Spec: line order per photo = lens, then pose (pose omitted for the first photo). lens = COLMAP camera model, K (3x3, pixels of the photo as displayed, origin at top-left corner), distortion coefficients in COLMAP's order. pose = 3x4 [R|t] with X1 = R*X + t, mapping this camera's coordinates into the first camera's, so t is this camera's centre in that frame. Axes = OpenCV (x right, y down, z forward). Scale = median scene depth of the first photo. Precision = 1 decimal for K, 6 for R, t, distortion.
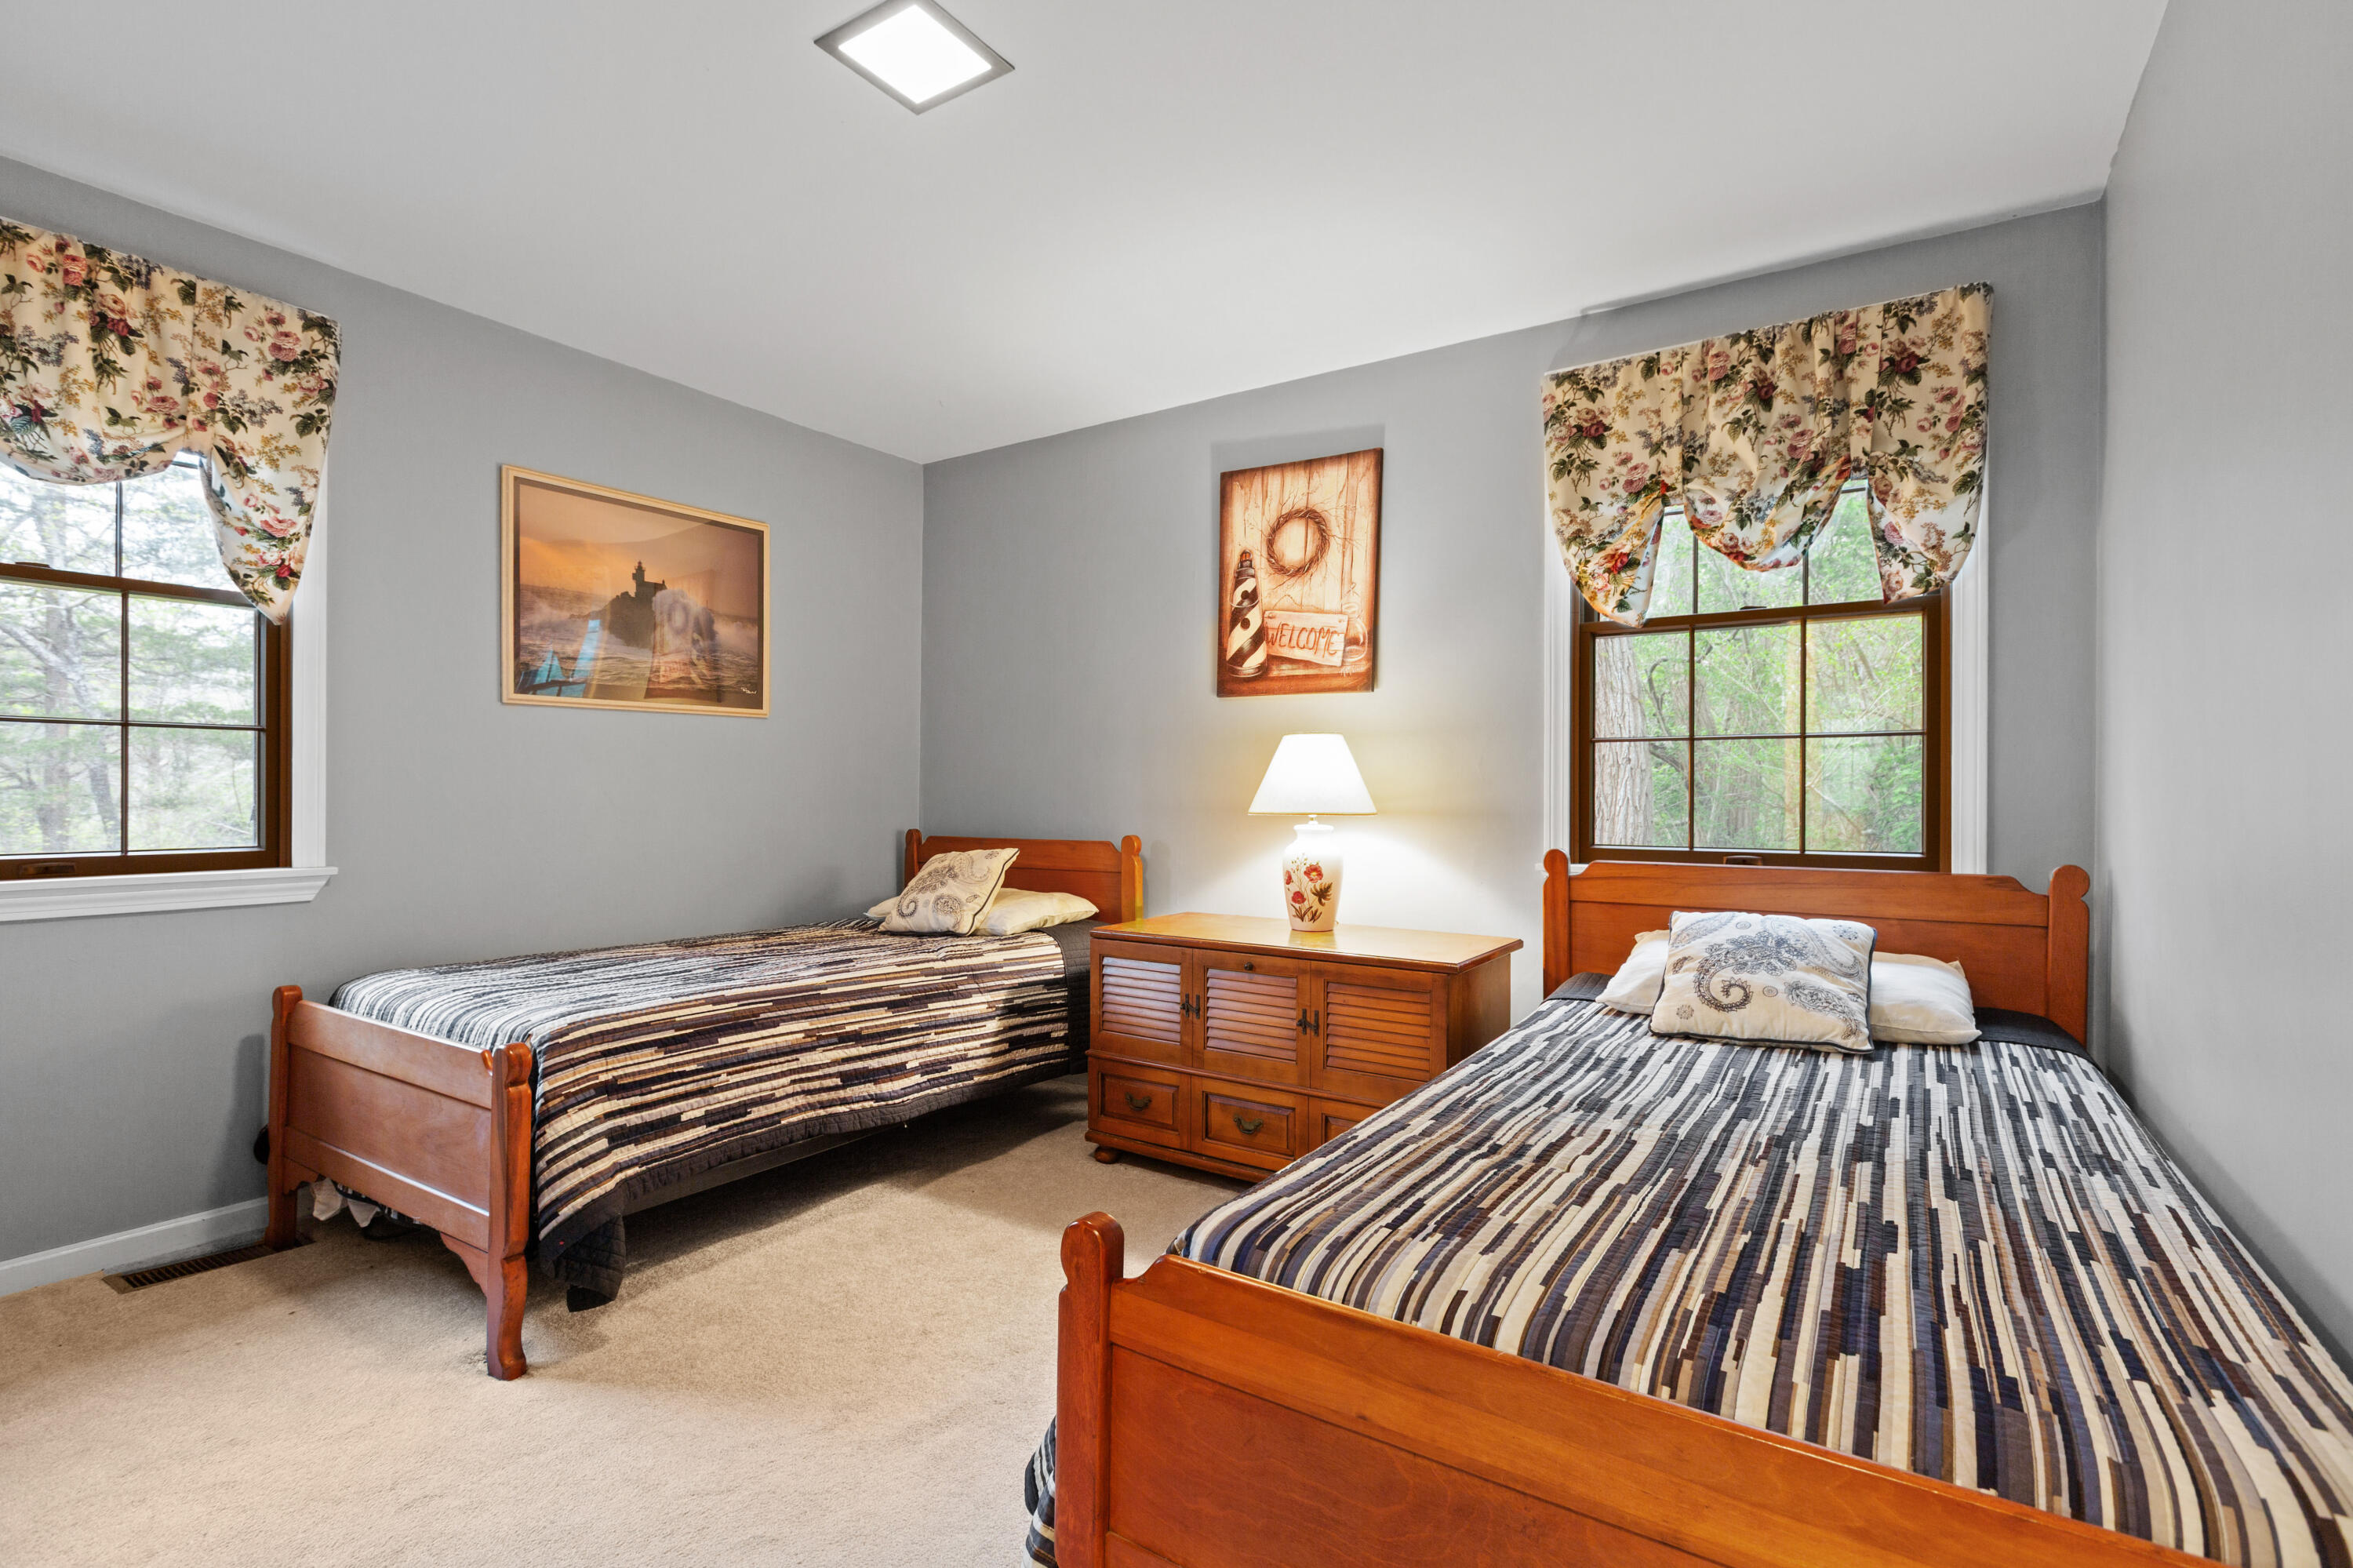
lens RADIAL K [[1110.5, 0, 1176.9], [0, 1110.5, 787.1], [0, 0, 1]] dist [-0.002179, -0.000432]
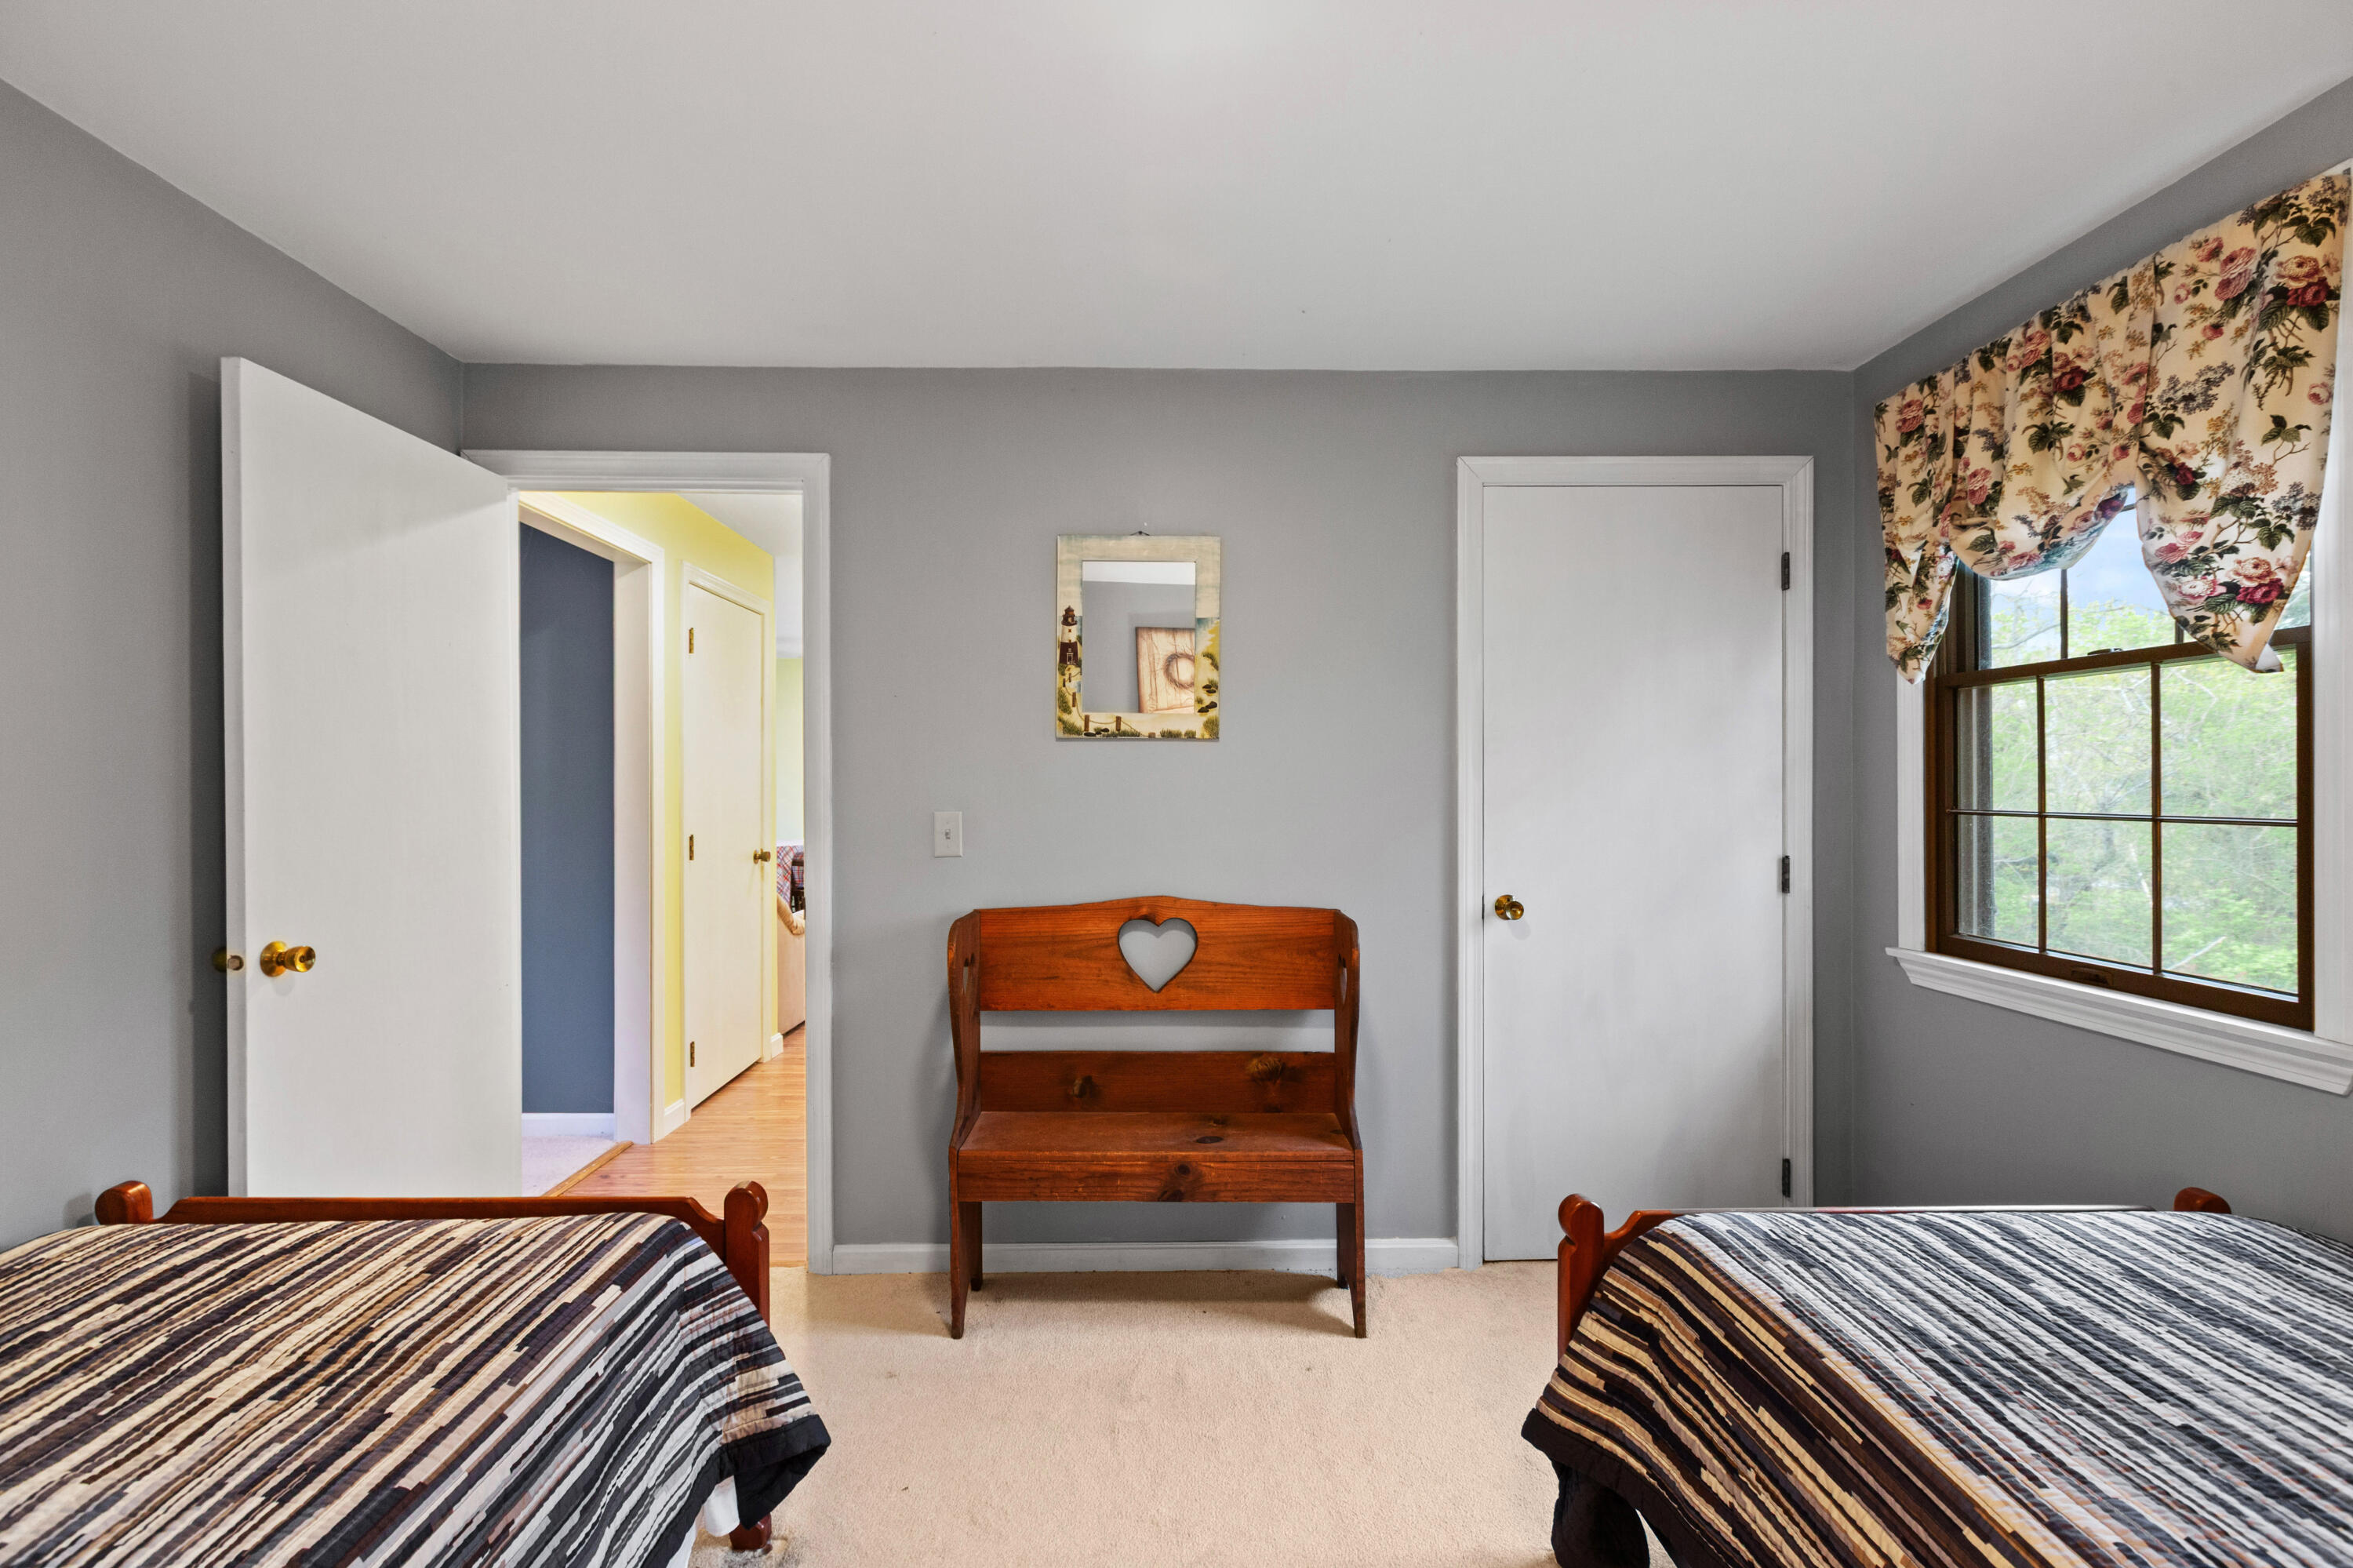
lens RADIAL K [[1057.5, 0, 1173.7], [0, 1057.5, 783.6], [0, 0, 1]] dist [-0.000929, -0.000474]
pose [[-0.824475, 0.000258, -0.565898, 0.128541], [0.003053, 0.999987, -0.003992, -0.083251], [0.565890, -0.005019, -0.824466, 1.250472]]
